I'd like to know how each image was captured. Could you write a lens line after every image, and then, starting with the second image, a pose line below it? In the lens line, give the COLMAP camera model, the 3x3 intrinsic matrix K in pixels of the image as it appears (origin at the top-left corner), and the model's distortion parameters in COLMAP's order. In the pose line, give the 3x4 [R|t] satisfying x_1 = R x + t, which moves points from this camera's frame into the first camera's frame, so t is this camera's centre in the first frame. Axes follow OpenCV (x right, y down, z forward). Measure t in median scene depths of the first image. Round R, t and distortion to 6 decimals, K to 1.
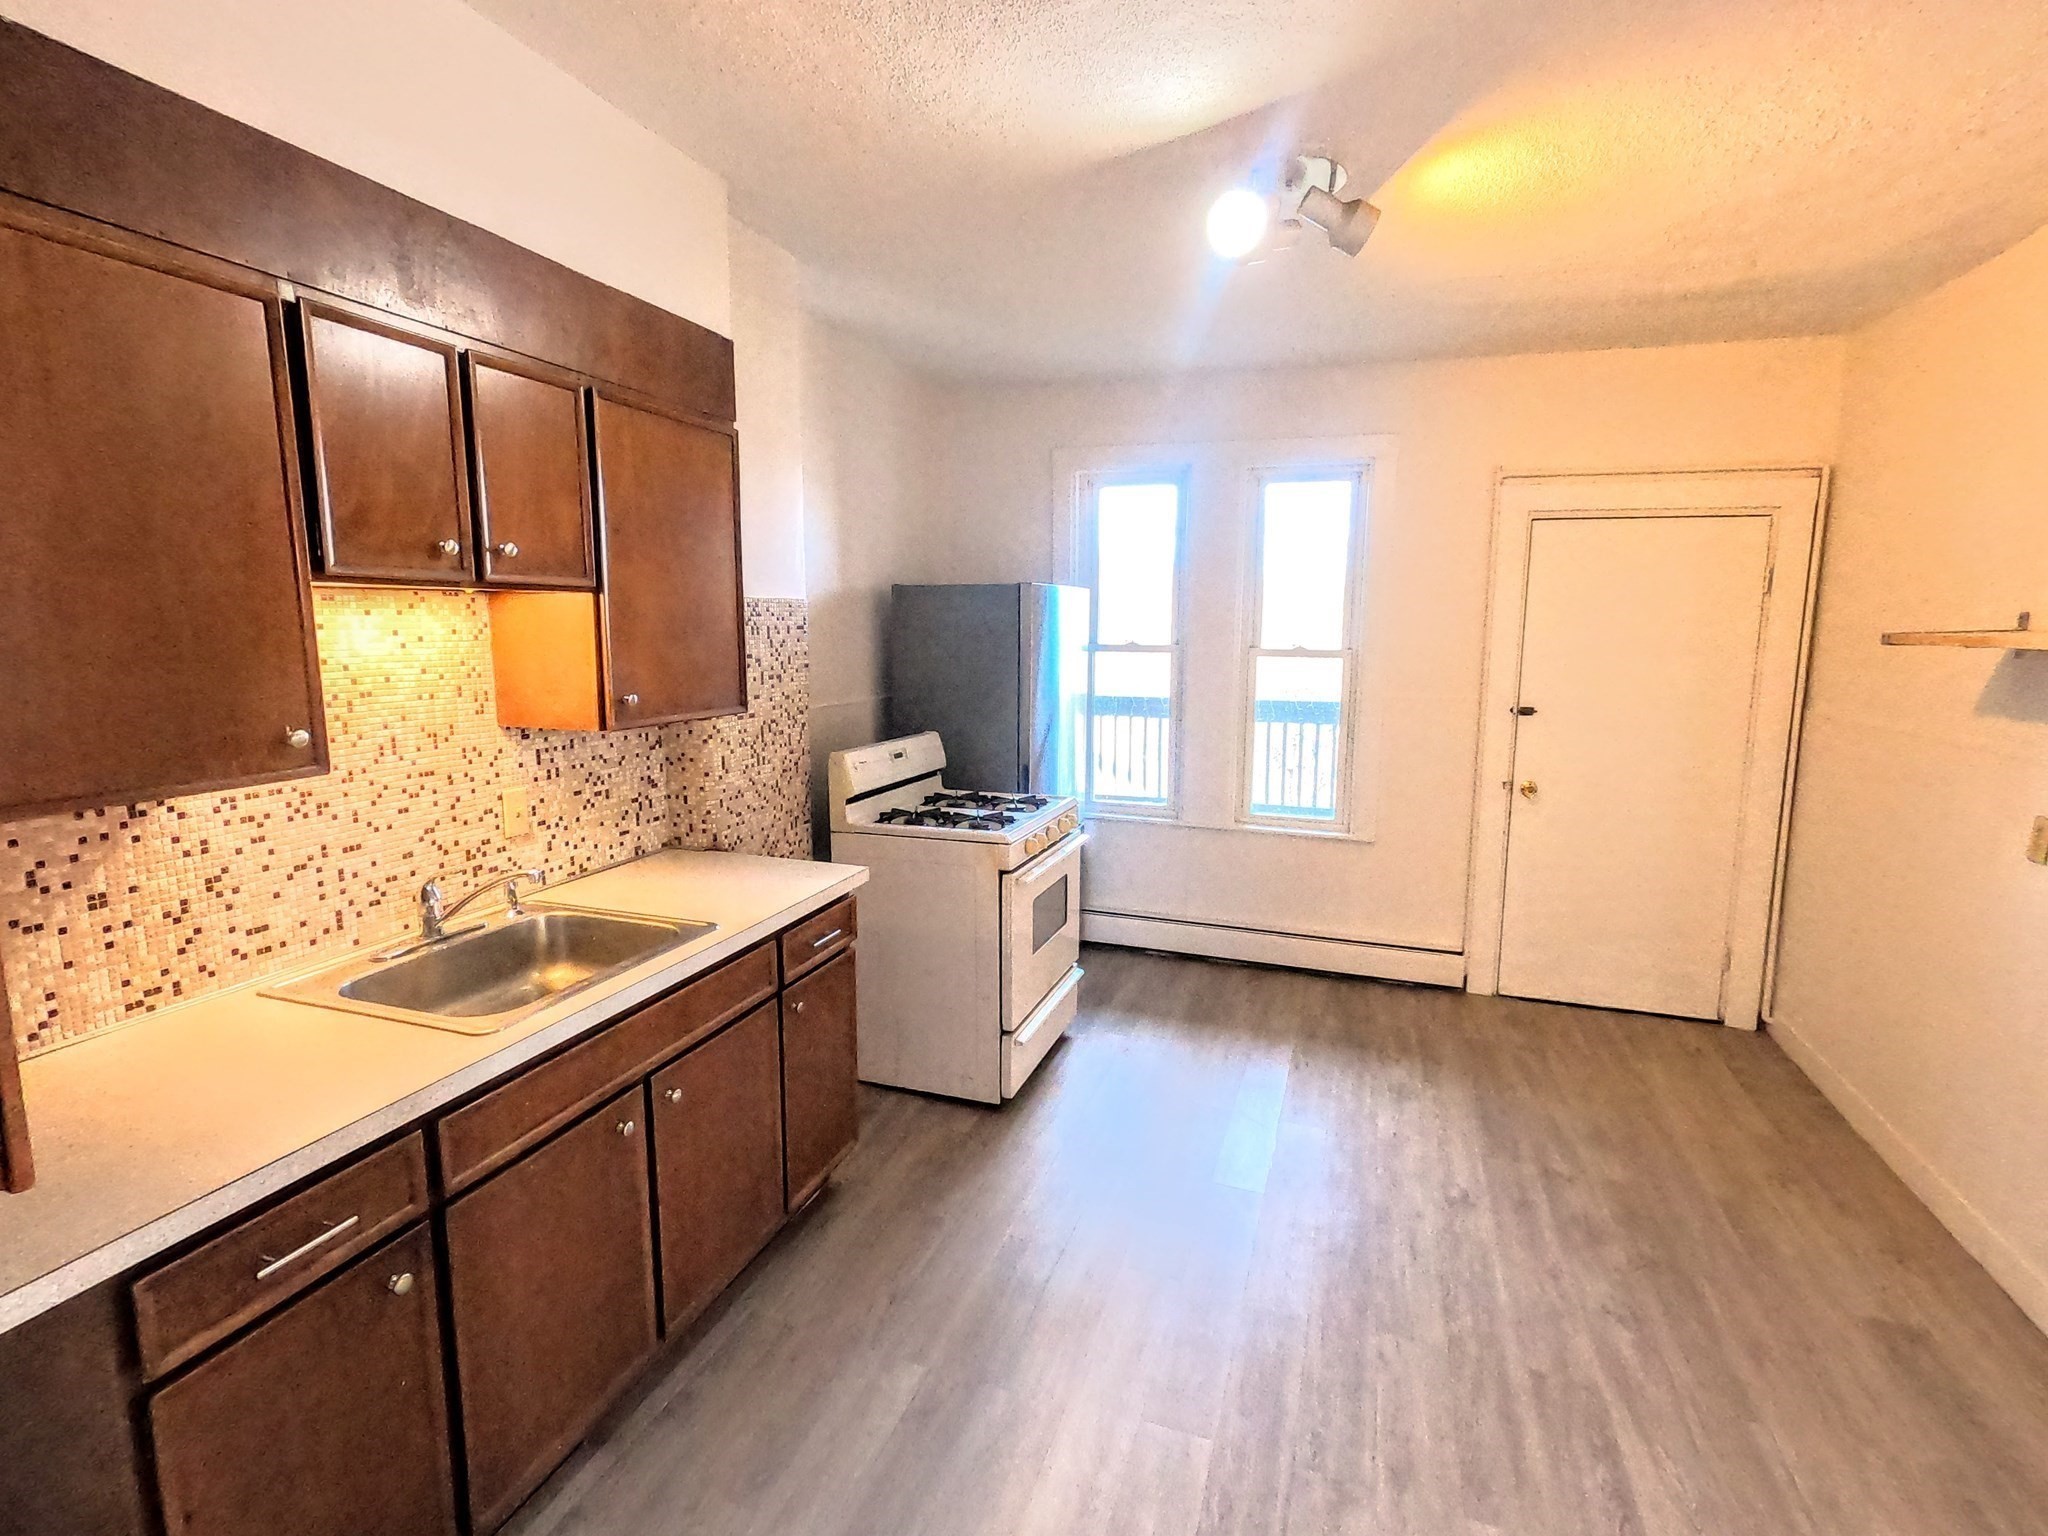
lens RADIAL K [[984.1, 0, 1029.3], [0, 984.1, 760.2], [0, 0, 1]] dist [0.000027, -0.000059]
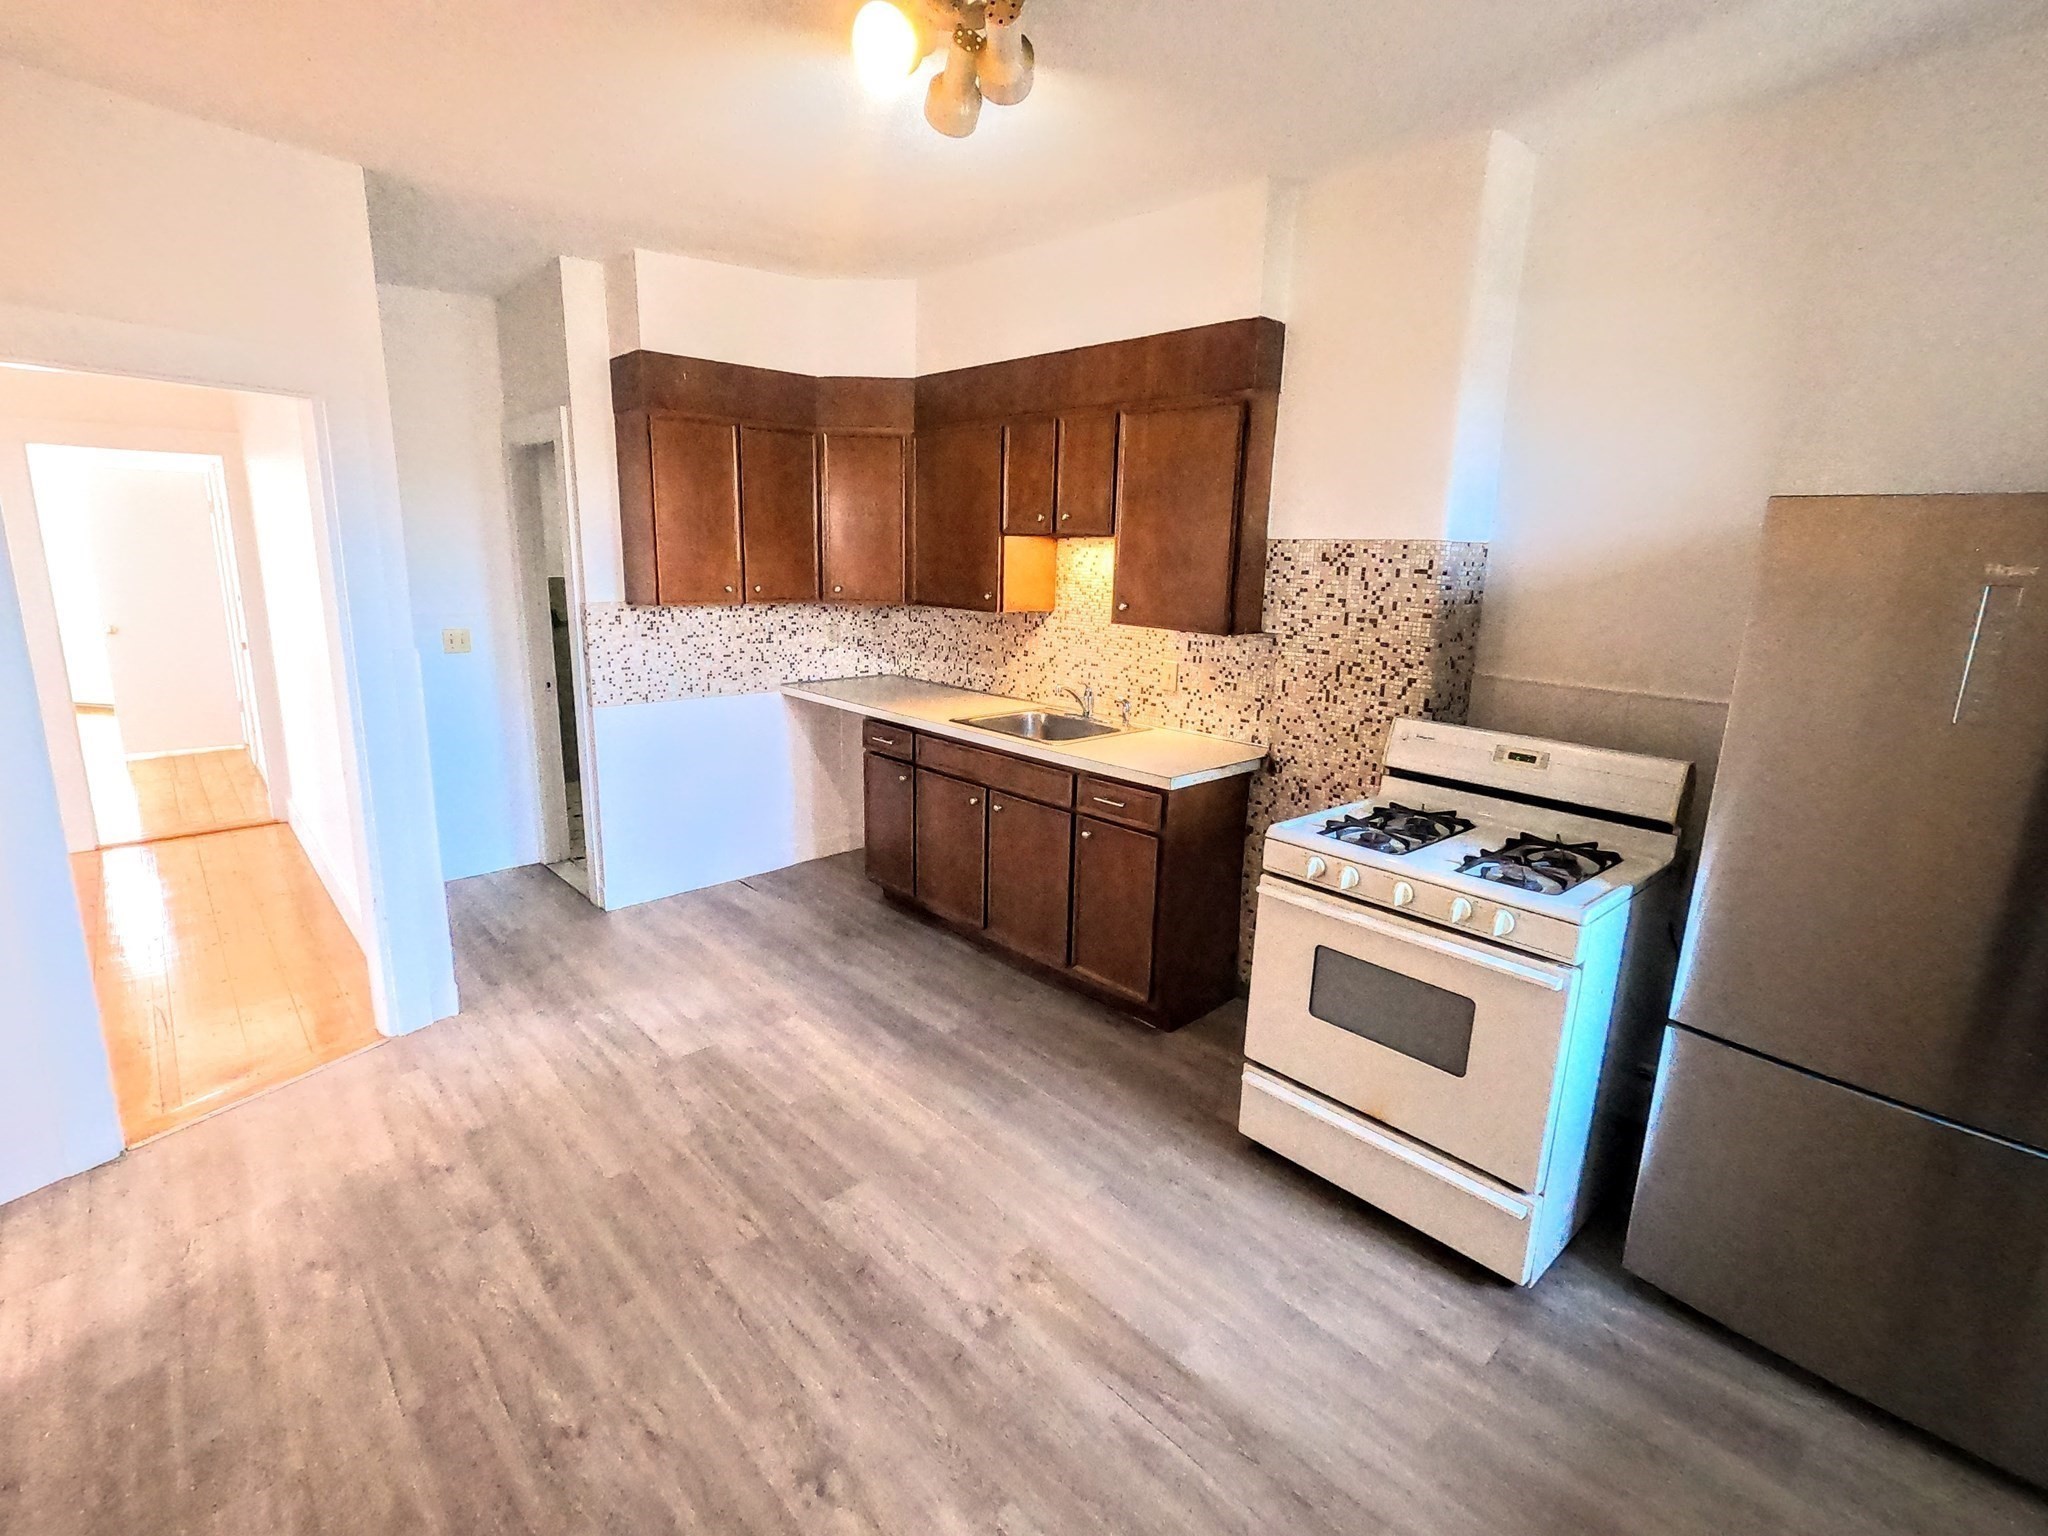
lens RADIAL K [[985.5, 0, 1018.9], [0, 985.5, 766.6], [0, 0, 1]] dist [0.000379, 0.000245]
pose [[-0.483294, 0.177584, -0.857258, 0.912766], [-0.148880, 0.948275, 0.280372, -0.200585], [0.862706, 0.263131, -0.431857, 1.372274]]
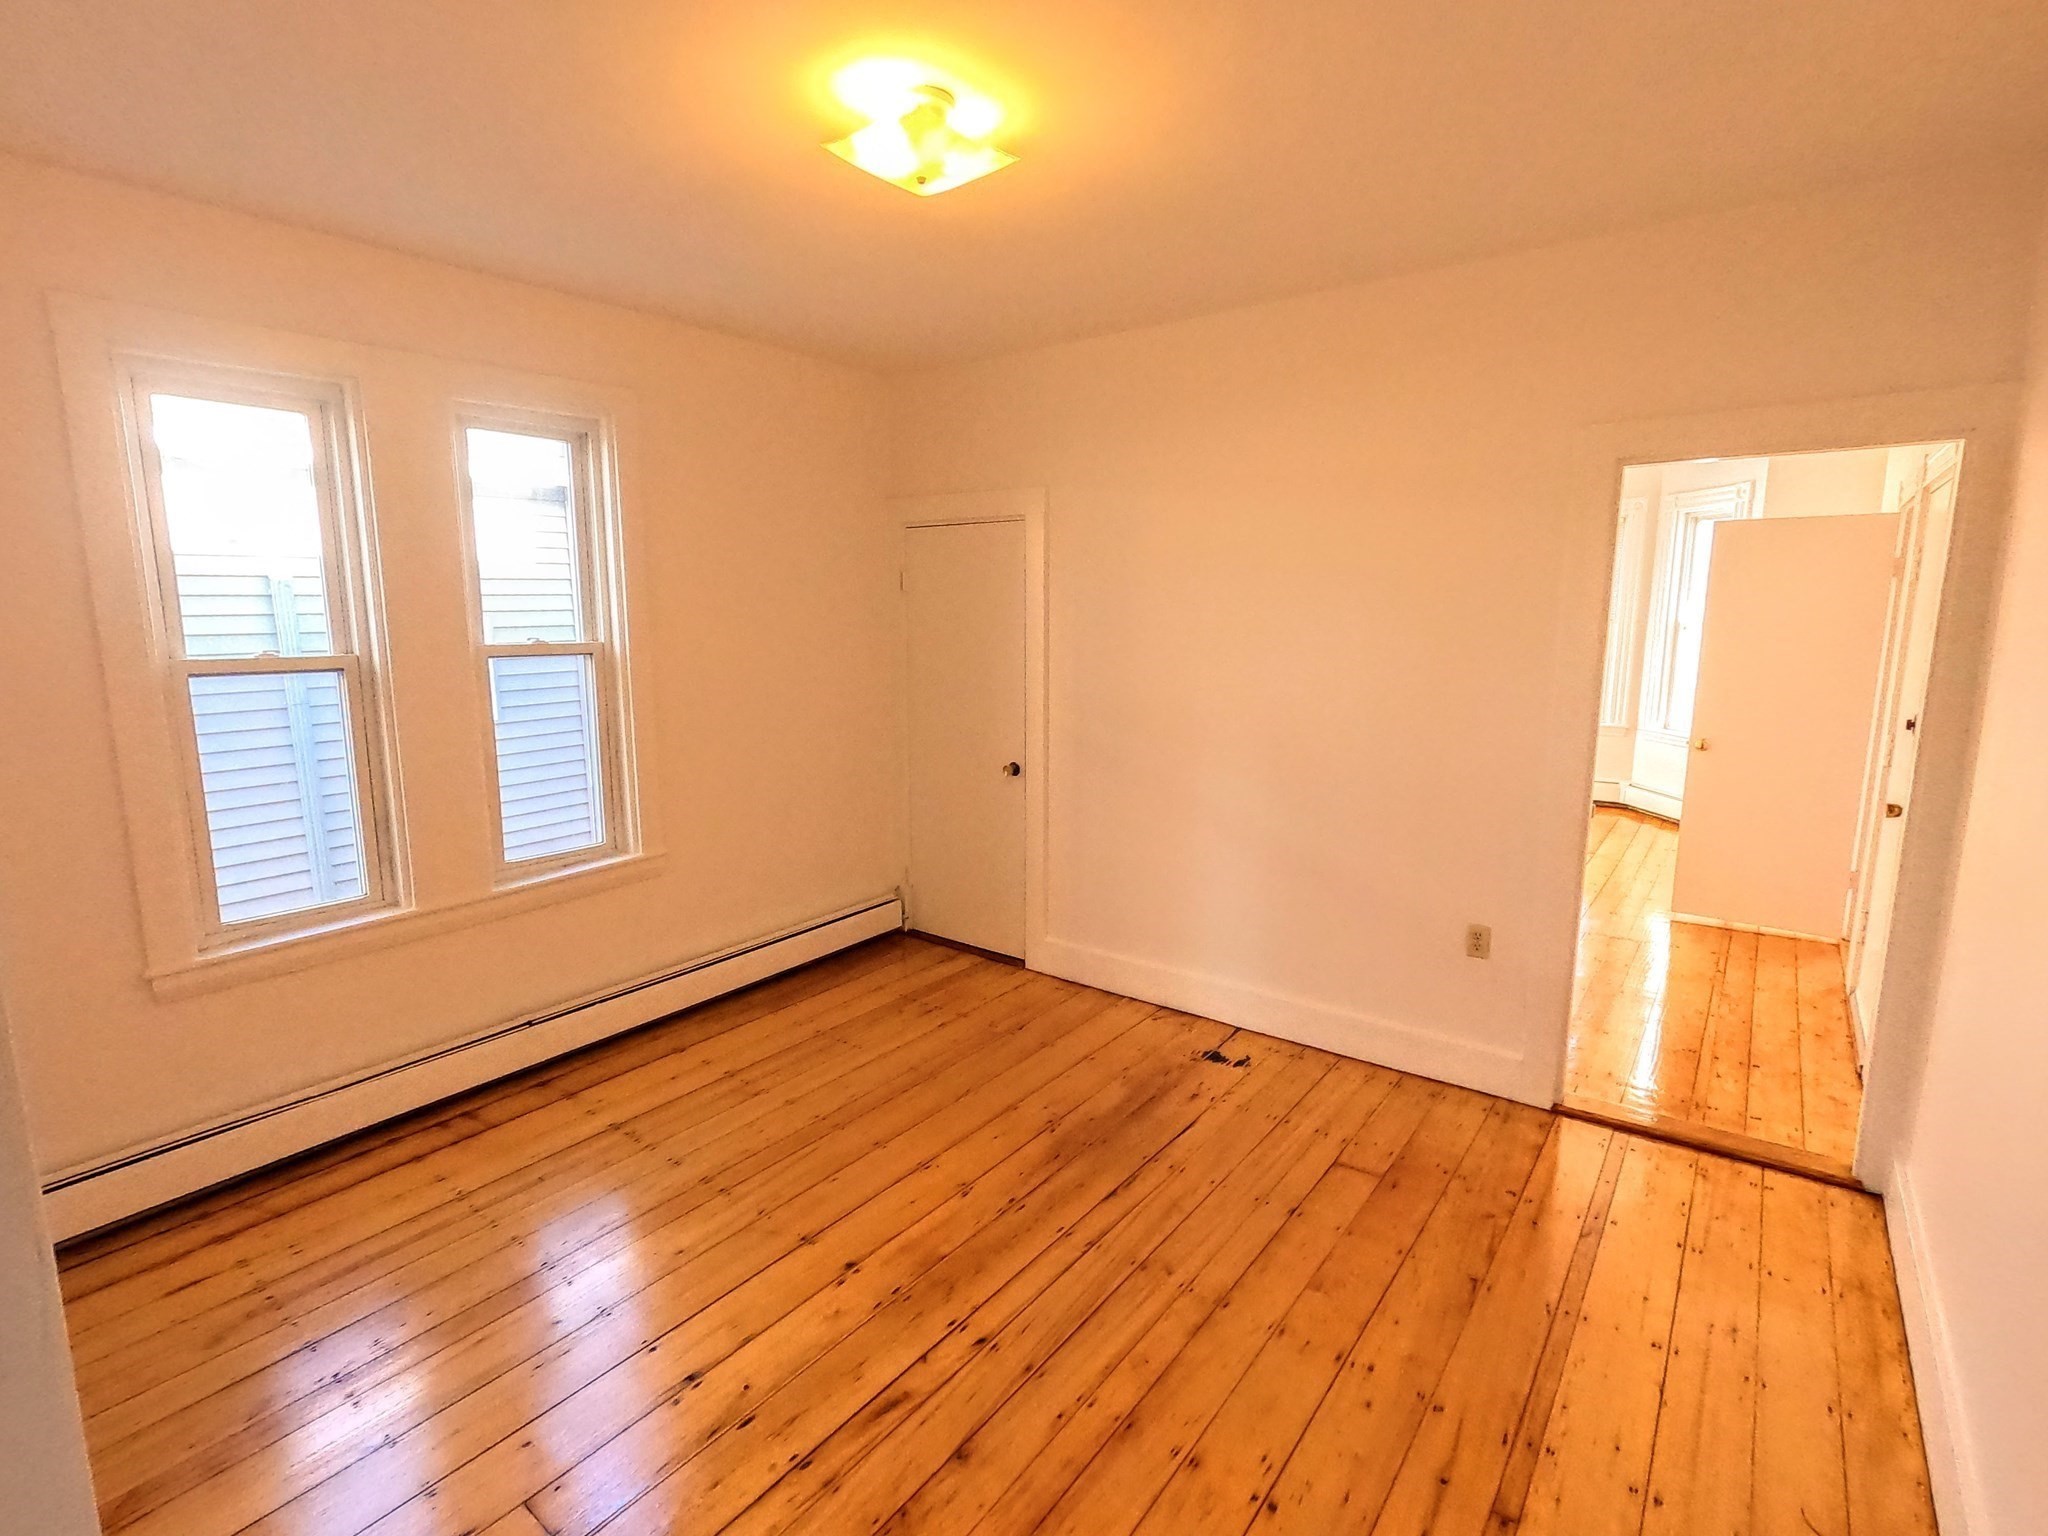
lens RADIAL K [[977.4, 0, 1018.6], [0, 977.4, 772.4], [0, 0, 1]] dist [0.001646, 0.000231]
pose [[-0.949433, -0.053887, 0.309311, 0.411257], [0.042969, 0.953590, 0.298025, -0.009937], [-0.311016, 0.296246, -0.903055, 0.137549]]
